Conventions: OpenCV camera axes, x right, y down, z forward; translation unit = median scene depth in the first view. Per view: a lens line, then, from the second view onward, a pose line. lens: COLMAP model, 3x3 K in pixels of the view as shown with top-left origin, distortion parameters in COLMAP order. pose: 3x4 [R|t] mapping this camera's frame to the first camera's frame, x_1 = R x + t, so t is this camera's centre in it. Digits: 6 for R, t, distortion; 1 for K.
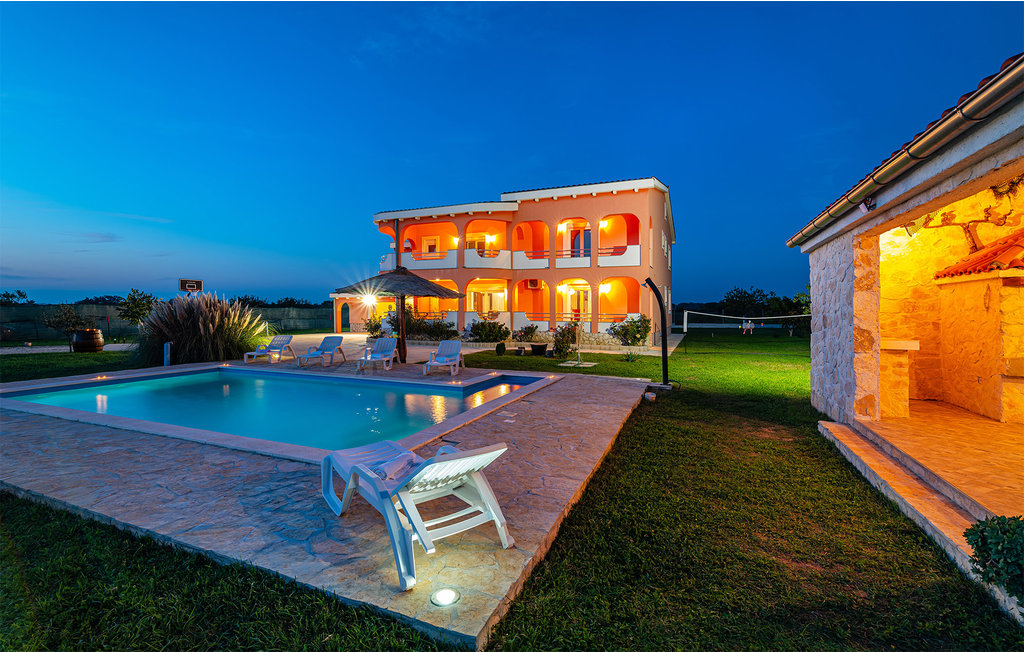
lens RADIAL K [[449.0, 0, 512.0], [0, 449.0, 326.0], [0, 0, 1]] dist [0.001891, 0.000428]
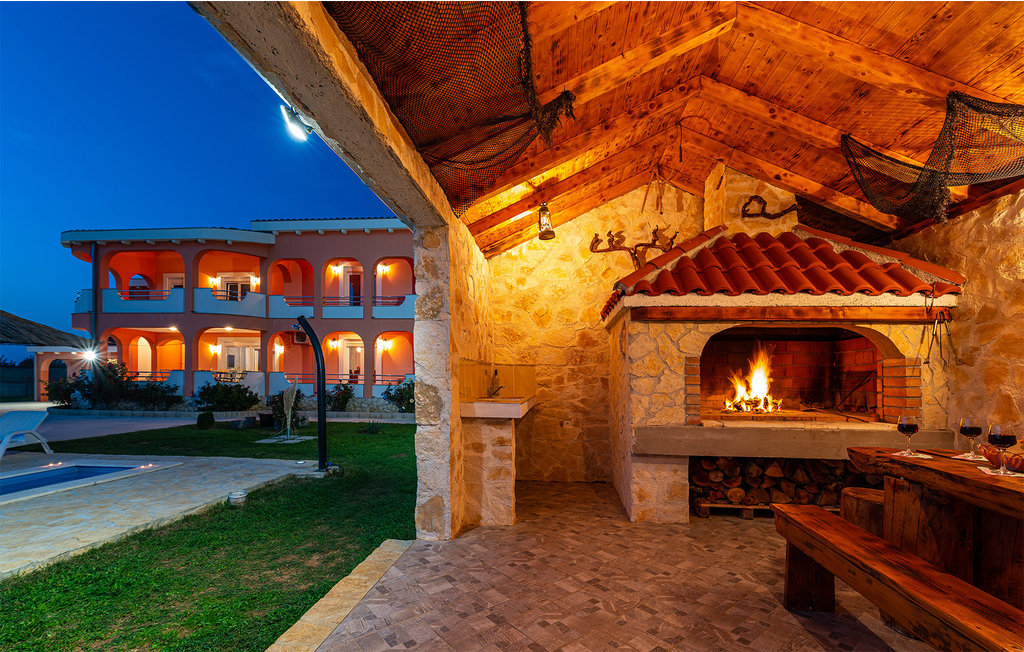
lens RADIAL K [[455.6, 0, 526.6], [0, 455.6, 384.9], [0, 0, 1]] dist [0.001314, -0.000069]
pose [[0.952720, 0.000768, 0.303848, 0.196702], [0.003852, 0.999886, -0.014603, 0.004635], [-0.303824, 0.015083, 0.952609, 0.106186]]
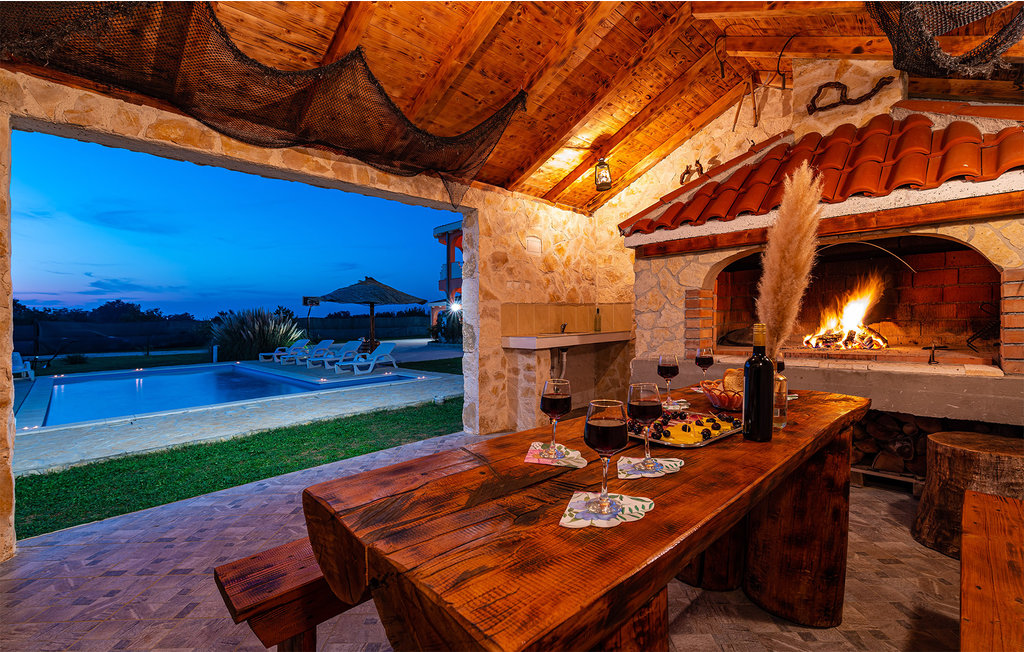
lens RADIAL K [[449.0, 0, 512.0], [0, 449.0, 326.0], [0, 0, 1]] dist [0.001891, 0.000428]
pose [[0.921907, -0.019107, -0.386939, 0.321076], [0.014573, 0.999786, -0.014649, 0.006765], [0.387136, 0.007866, 0.921989, 0.070518]]
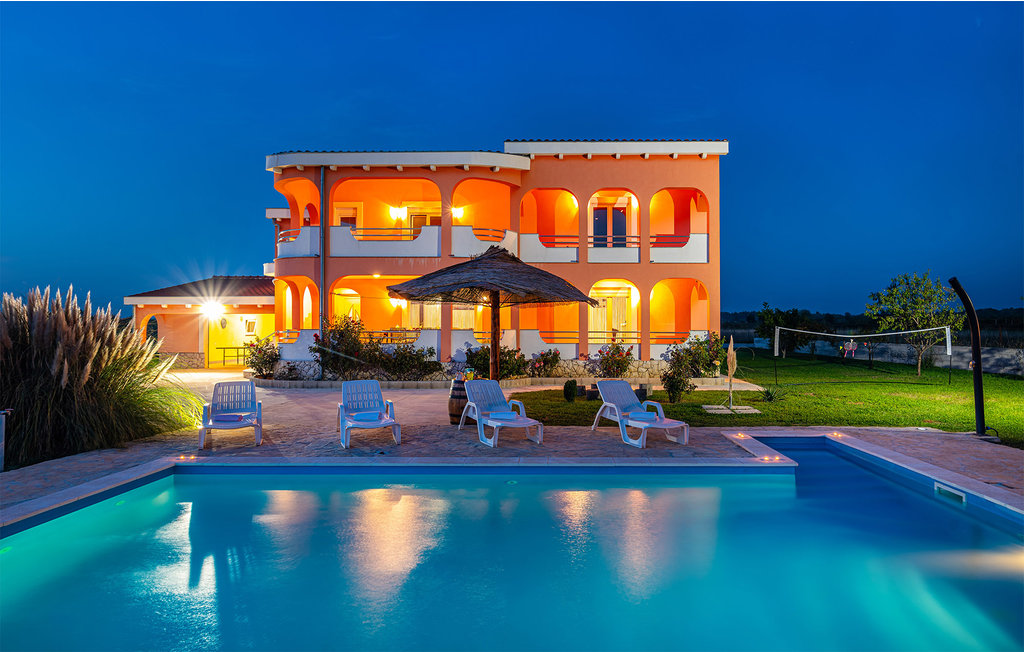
lens RADIAL K [[636.3, 0, 512.0], [0, 636.3, 326.0], [0, 0, 1]] dist [-0.001905, -0.001112]
pose [[0.925251, -0.003753, 0.379338, -0.360575], [0.016617, 0.999392, -0.030644, -0.009838], [-0.378992, 0.034656, 0.924751, 0.189576]]
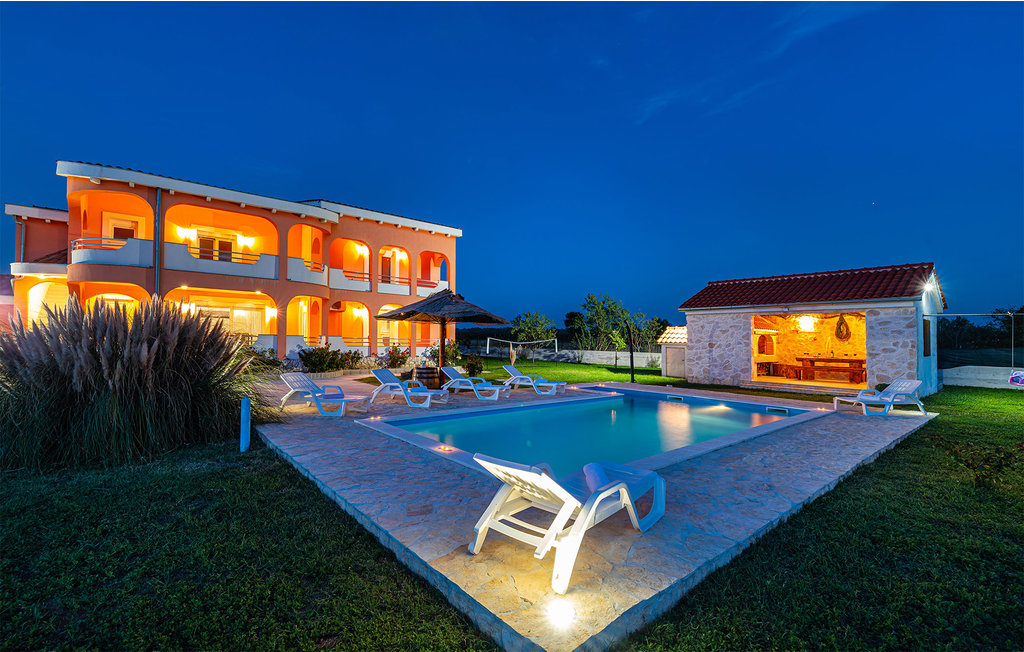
lens RADIAL K [[449.0, 0, 512.0], [0, 449.0, 326.0], [0, 0, 1]] dist [0.001891, 0.000428]
pose [[0.452236, 0.029896, 0.891397, -0.642439], [0.012087, 0.999141, -0.039641, -0.012226], [-0.891817, 0.028701, 0.451486, 0.292901]]
